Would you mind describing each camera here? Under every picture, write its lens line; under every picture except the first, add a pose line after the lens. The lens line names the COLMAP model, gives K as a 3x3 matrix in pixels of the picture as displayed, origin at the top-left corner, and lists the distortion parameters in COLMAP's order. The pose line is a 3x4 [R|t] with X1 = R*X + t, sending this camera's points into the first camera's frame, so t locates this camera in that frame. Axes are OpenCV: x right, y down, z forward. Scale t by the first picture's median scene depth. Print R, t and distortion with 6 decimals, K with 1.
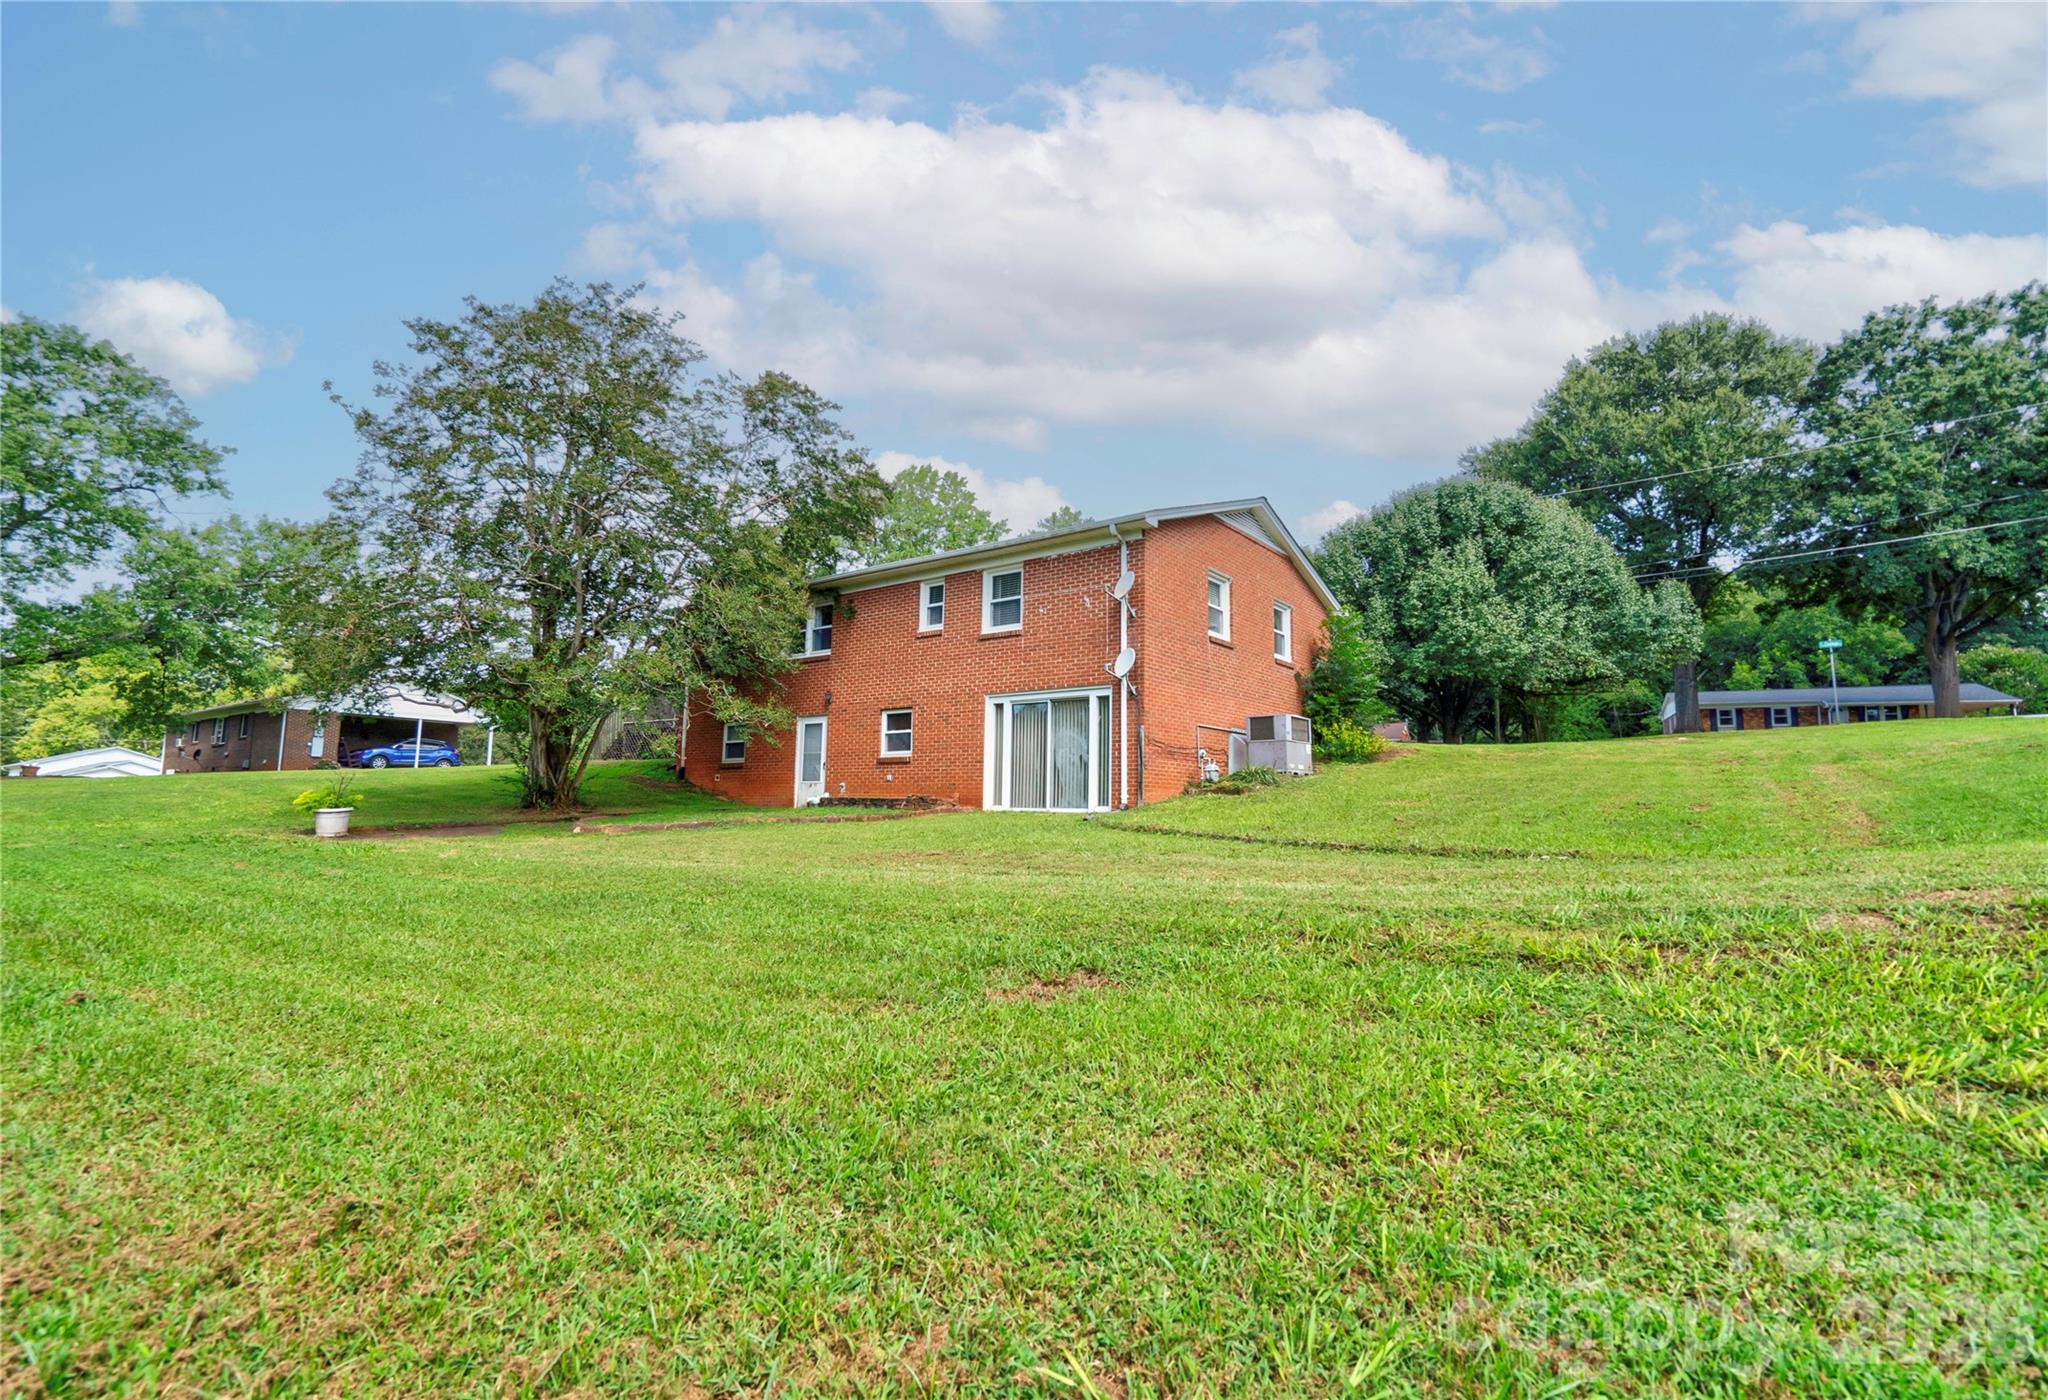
lens RADIAL K [[953.0, 0, 1060.4], [0, 953.0, 704.2], [0, 0, 1]] dist [0.013496, 0.001258]
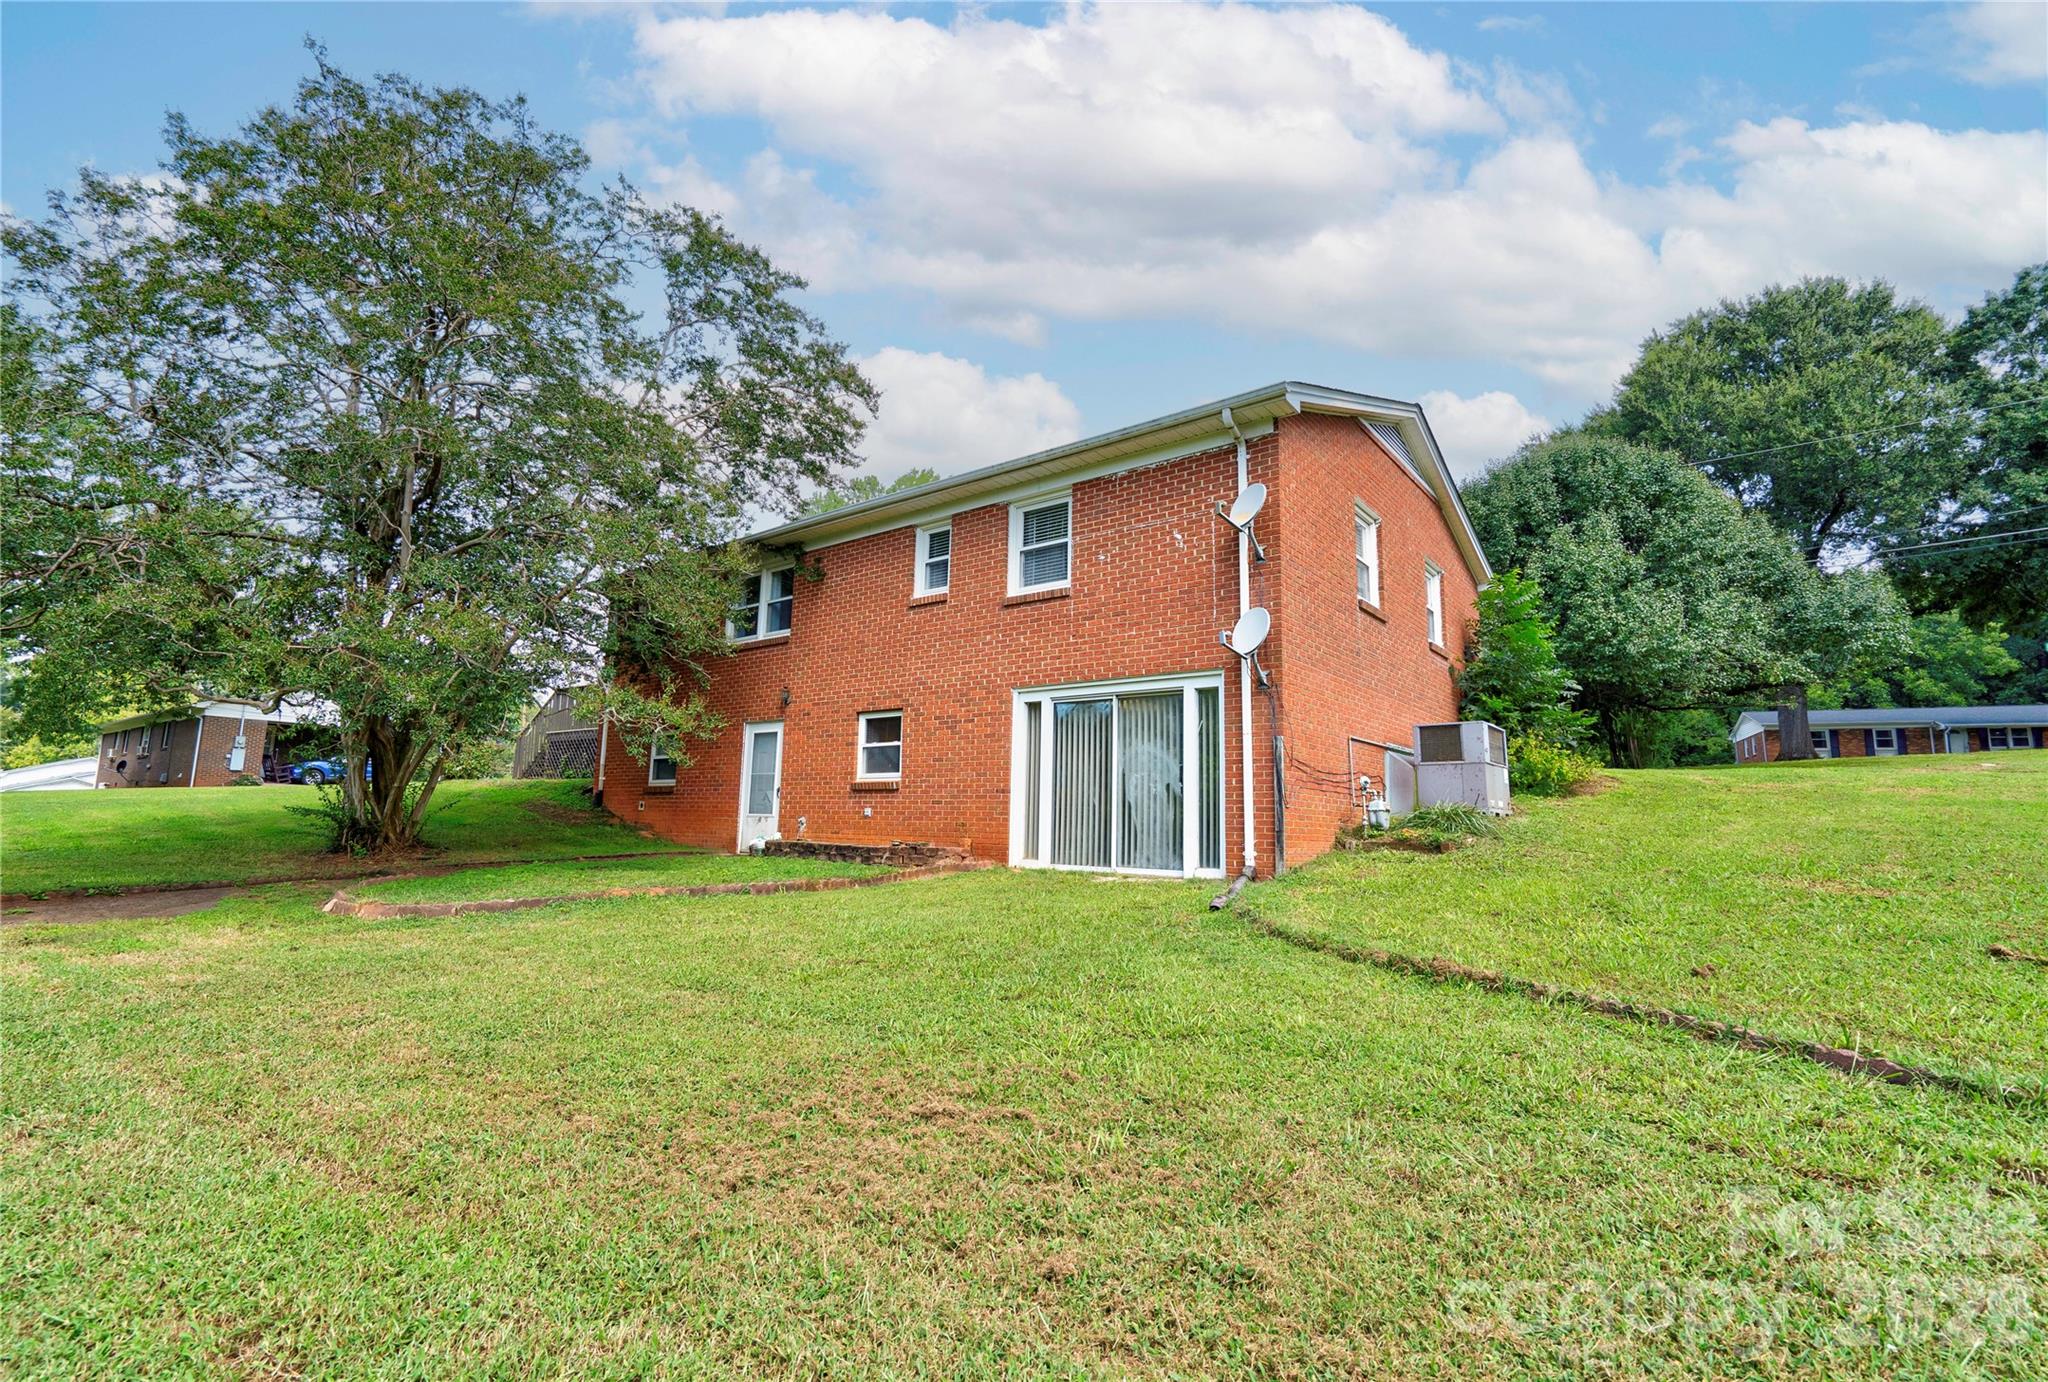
lens RADIAL K [[944.5, 0, 1031.6], [0, 944.5, 710.0], [0, 0, 1]] dist [0.004599, 0.004795]
pose [[0.999601, 0.006933, -0.027400, -0.040926], [-0.007312, 0.999879, -0.013747, 0.011549], [0.027301, 0.013942, 0.999530, 0.300366]]
